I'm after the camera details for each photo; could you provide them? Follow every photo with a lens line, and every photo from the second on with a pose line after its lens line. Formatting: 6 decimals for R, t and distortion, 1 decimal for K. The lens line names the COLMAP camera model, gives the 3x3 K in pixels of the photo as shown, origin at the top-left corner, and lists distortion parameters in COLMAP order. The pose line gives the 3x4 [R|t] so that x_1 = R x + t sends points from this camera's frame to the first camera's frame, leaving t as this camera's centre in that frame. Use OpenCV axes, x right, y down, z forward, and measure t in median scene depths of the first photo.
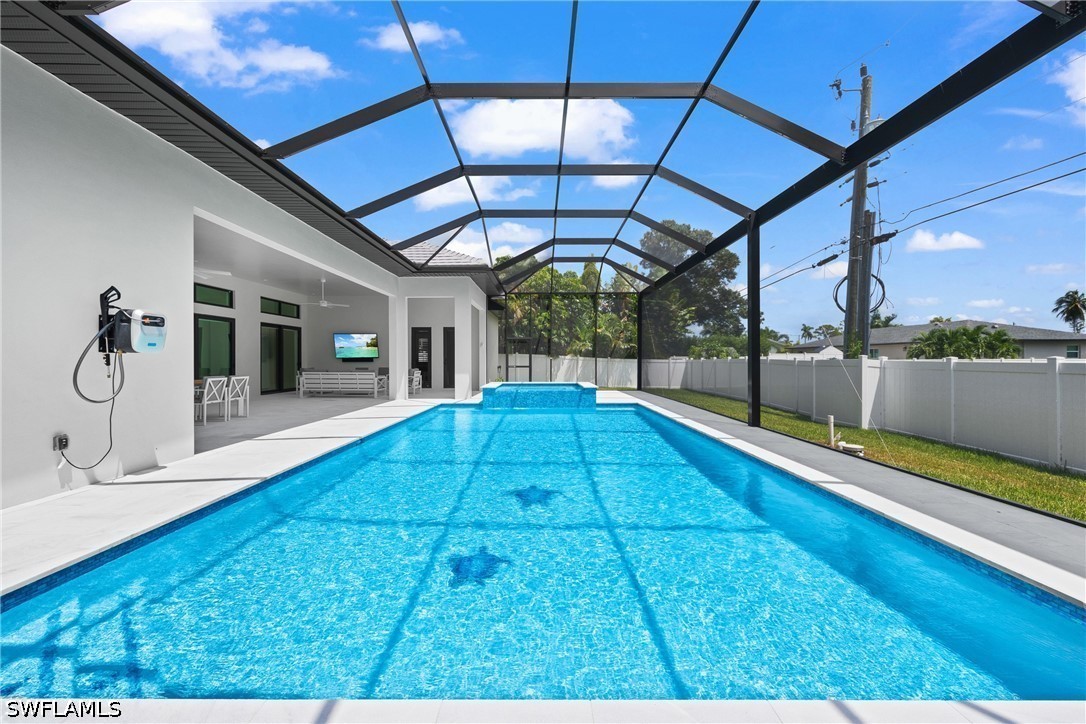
lens RADIAL K [[438.4, 0, 540.9], [0, 438.4, 349.1], [0, 0, 1]] dist [-0.004999, 0.003400]
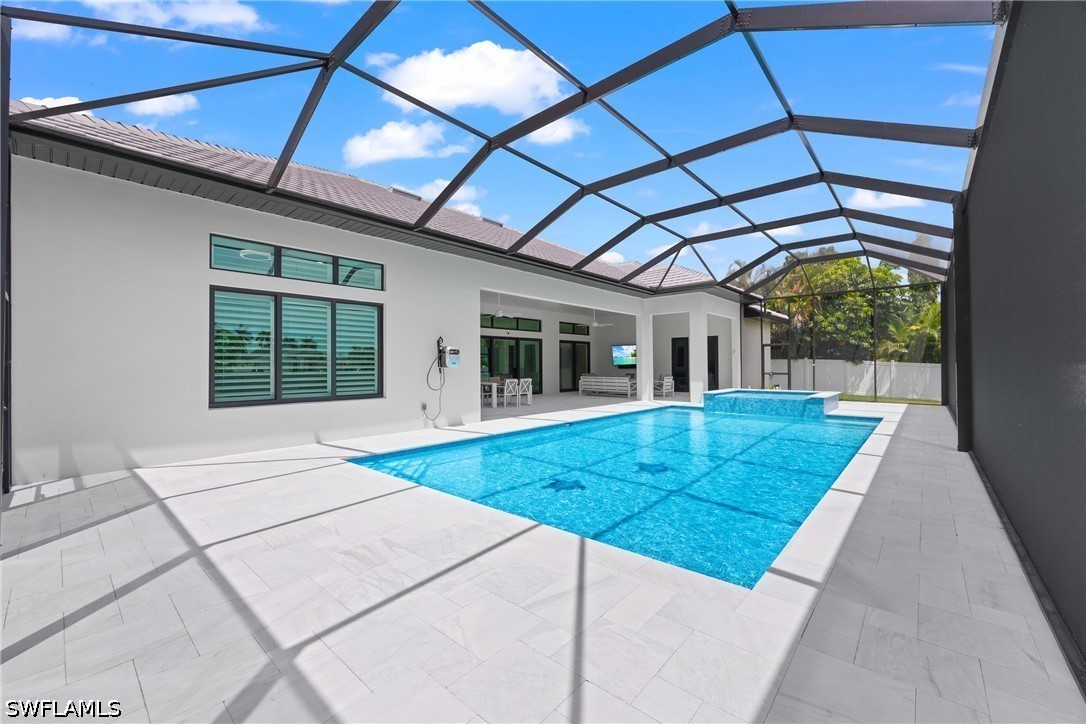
lens RADIAL K [[438.4, 0, 547.9], [0, 438.4, 363.9], [0, 0, 1]] dist [-0.004999, 0.003400]
pose [[0.756764, -0.003458, -0.653679, 0.261625], [0.019860, 0.999646, 0.017704, -0.011906], [0.653387, -0.026379, 0.756565, -0.087887]]
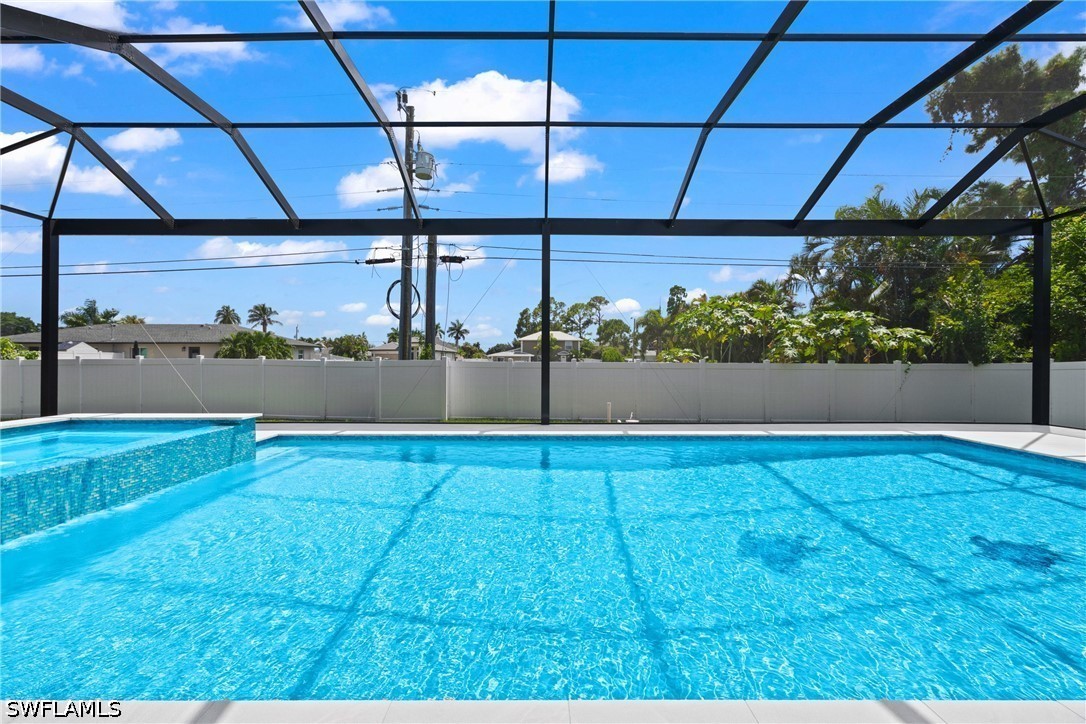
lens RADIAL K [[438.4, 0, 540.4], [0, 438.4, 358.7], [0, 0, 1]] dist [-0.004999, 0.003400]
pose [[-0.011631, 0.004600, 0.999922, -0.330869], [-0.024875, 0.999679, -0.004888, 0.014776], [-0.999623, -0.024930, -0.011513, 0.607584]]
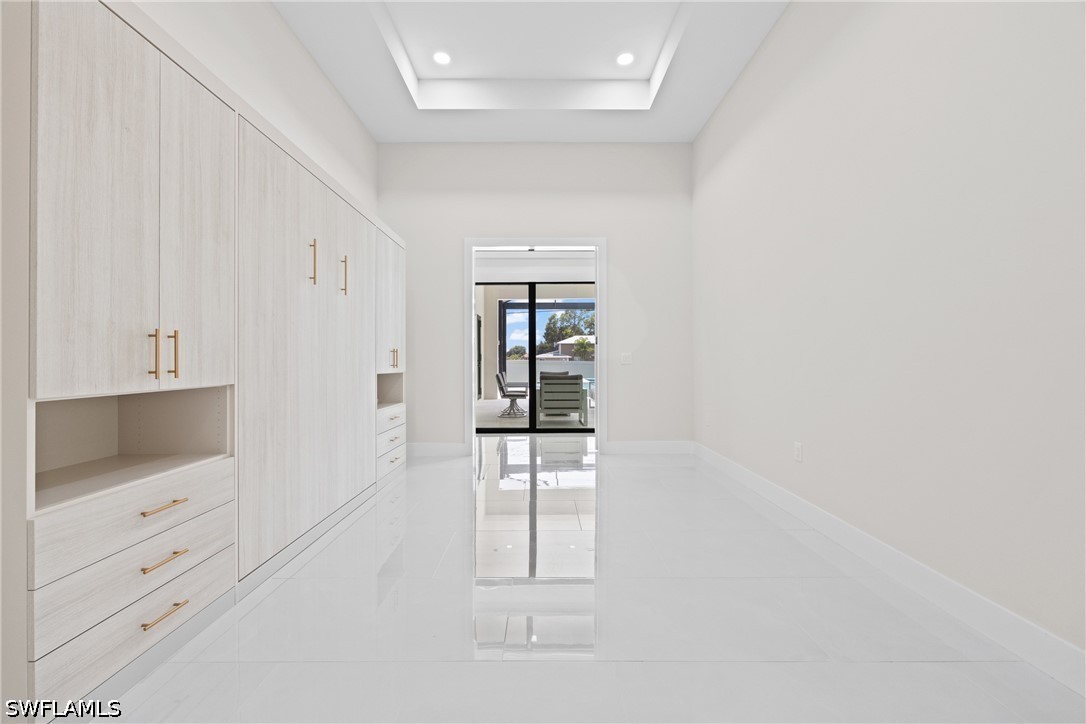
lens RADIAL K [[438.4, 0, 542.8], [0, 438.4, 360.7], [0, 0, 1]] dist [-0.004999, 0.003400]
pose [[-0.015827, 0.001655, 0.999873, -1.264612], [-0.019234, 0.999813, -0.001959, 0.027350], [-0.999690, -0.019262, -0.015792, 1.196174]]
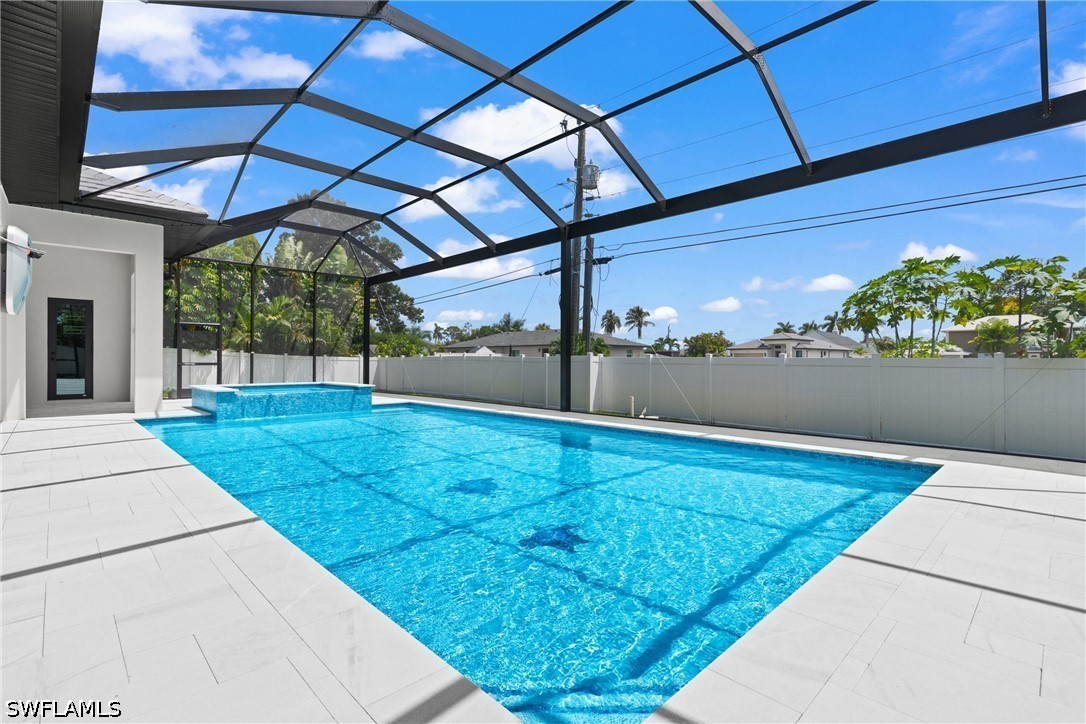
lens RADIAL K [[511.5, 0, 543.9], [0, 511.5, 363.0], [0, 0, 1]] dist [-0.003745, -0.000423]
pose [[0.710931, 0.000663, 0.703262, -0.299669], [-0.021219, 0.999564, 0.020509, 0.012652], [-0.702942, -0.029503, 0.710635, 0.045763]]
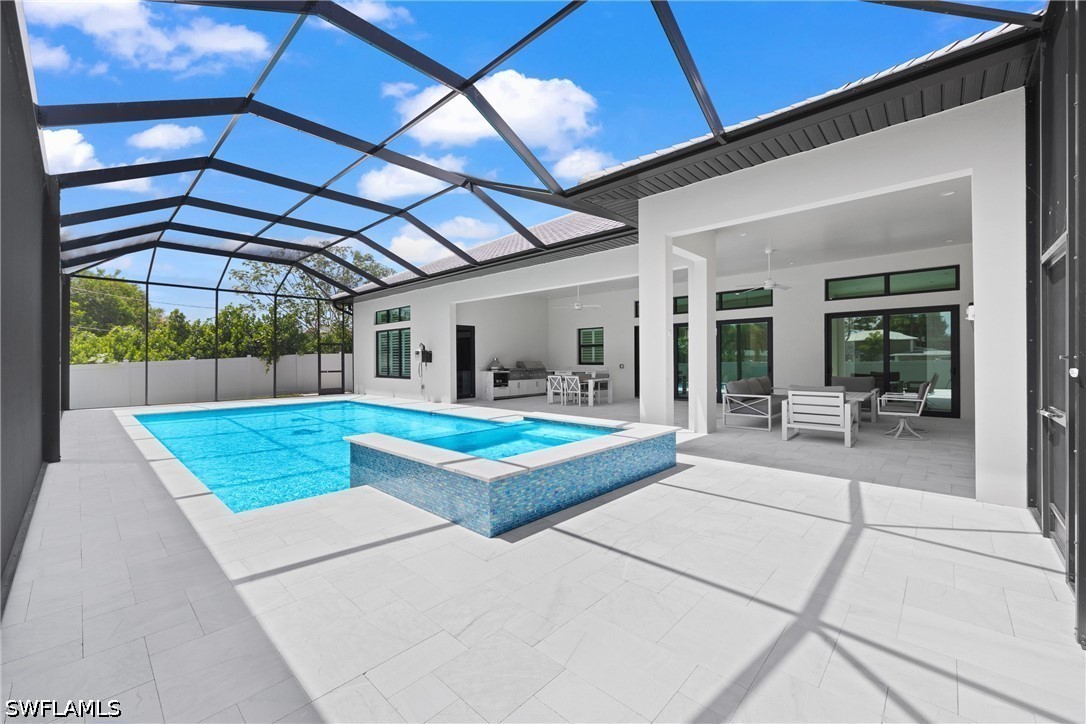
lens RADIAL K [[438.4, 0, 543.5], [0, 438.4, 357.7], [0, 0, 1]] dist [-0.004999, 0.003400]
pose [[-0.675971, -0.000433, -0.736928, 0.277786], [0.024706, 0.999424, -0.023250, 0.023097], [0.736514, -0.033923, -0.675571, 1.266127]]
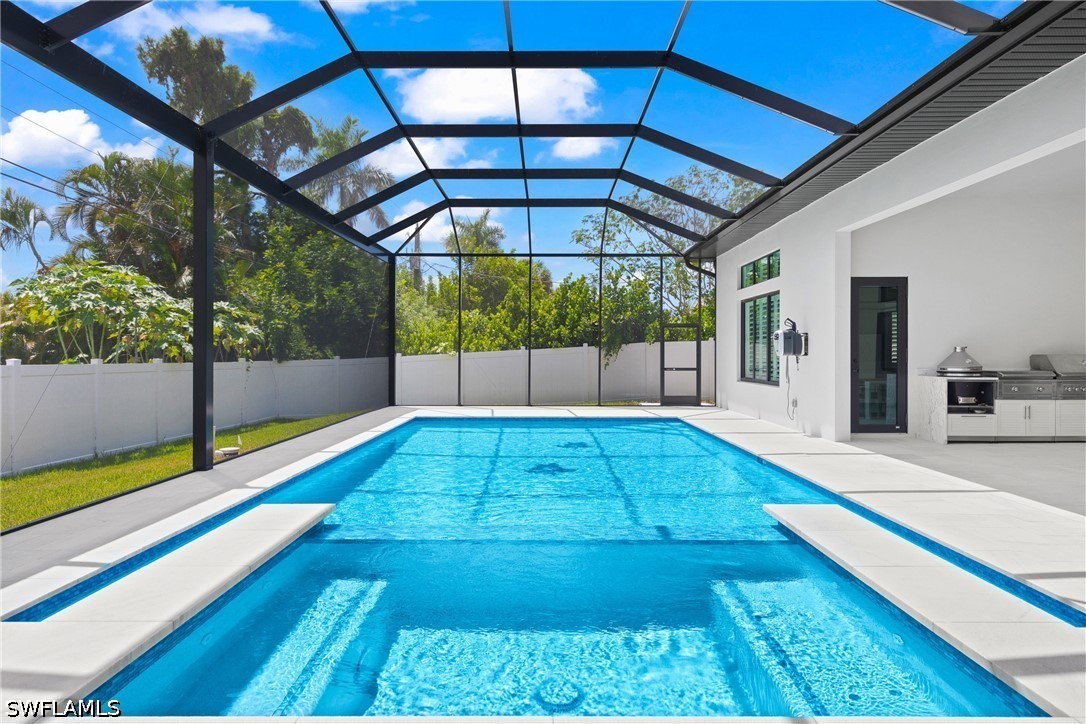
lens RADIAL K [[669.1, 0, 545.2], [0, 669.1, 357.7], [0, 0, 1]] dist [0.000263, 0.001138]
pose [[-0.999962, 0.000296, -0.008712, 0.002670], [0.000468, 0.999804, -0.019809, 0.021503], [0.008704, -0.019812, -0.999766, 1.162915]]
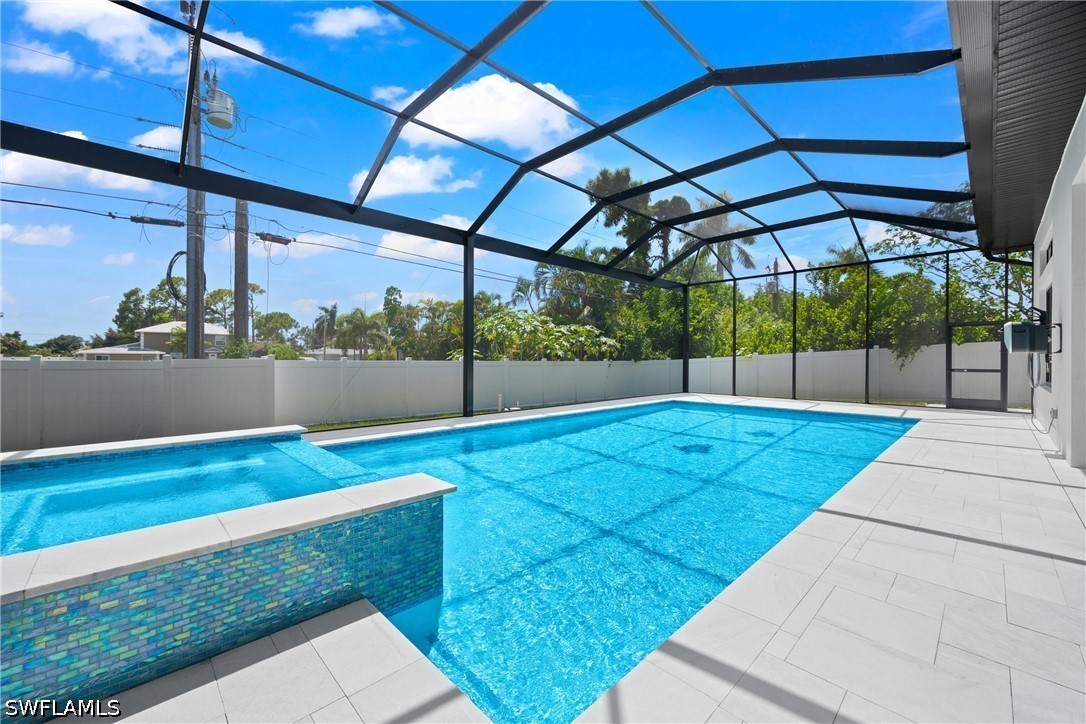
lens RADIAL K [[438.4, 0, 541.5], [0, 438.4, 360.7], [0, 0, 1]] dist [-0.004999, 0.003400]
pose [[-0.696436, -0.001577, 0.717617, -0.285281], [-0.016239, 0.999776, -0.013562, 0.023781], [-0.717435, -0.021099, -0.696306, 0.990530]]
